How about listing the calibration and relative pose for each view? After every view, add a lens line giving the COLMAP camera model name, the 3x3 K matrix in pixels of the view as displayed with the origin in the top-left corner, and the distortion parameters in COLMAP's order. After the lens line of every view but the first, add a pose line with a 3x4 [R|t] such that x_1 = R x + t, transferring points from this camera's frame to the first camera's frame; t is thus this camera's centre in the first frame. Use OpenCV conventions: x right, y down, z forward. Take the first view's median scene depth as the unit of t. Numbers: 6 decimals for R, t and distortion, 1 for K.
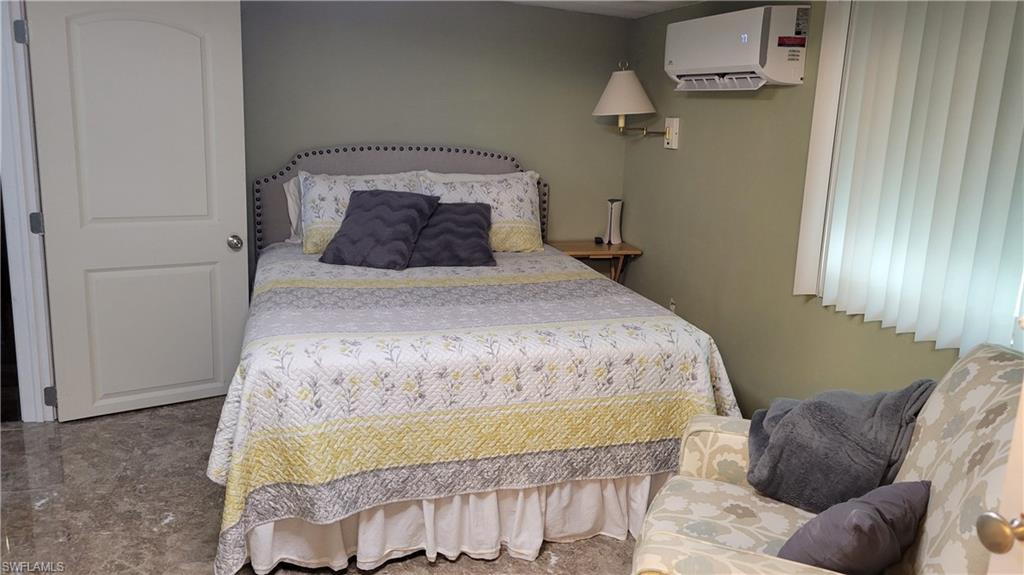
lens RADIAL K [[785.0, 0, 518.9], [0, 785.0, 284.4], [0, 0, 1]] dist [0.043079, -0.006446]
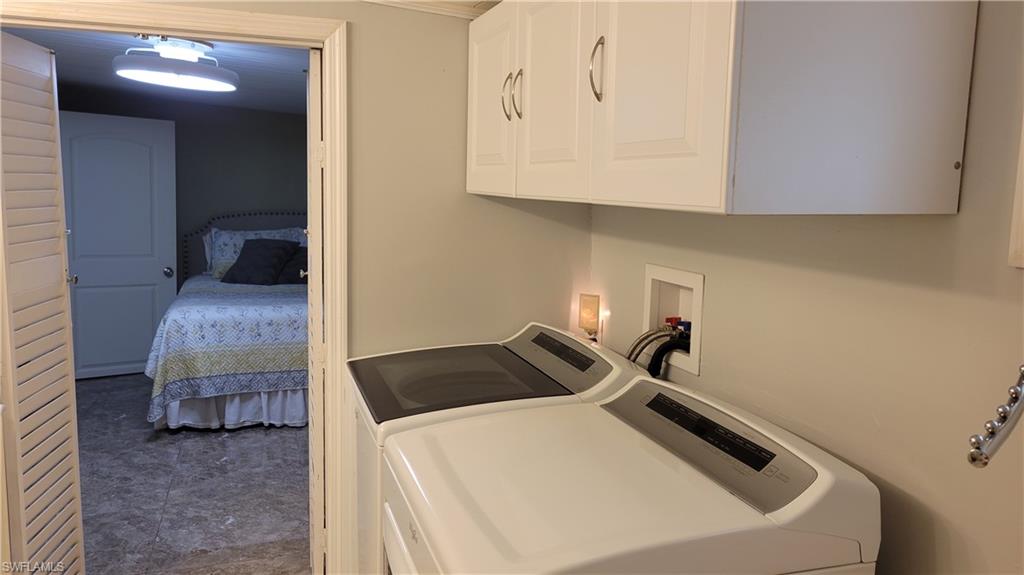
lens RADIAL K [[785.0, 0, 504.8], [0, 785.0, 286.8], [0, 0, 1]] dist [0.043079, -0.006446]
pose [[0.999279, -0.012177, 0.035971, 0.390055], [0.015418, 0.995709, -0.091249, 0.198995], [-0.034705, 0.091738, 0.995178, -0.910764]]
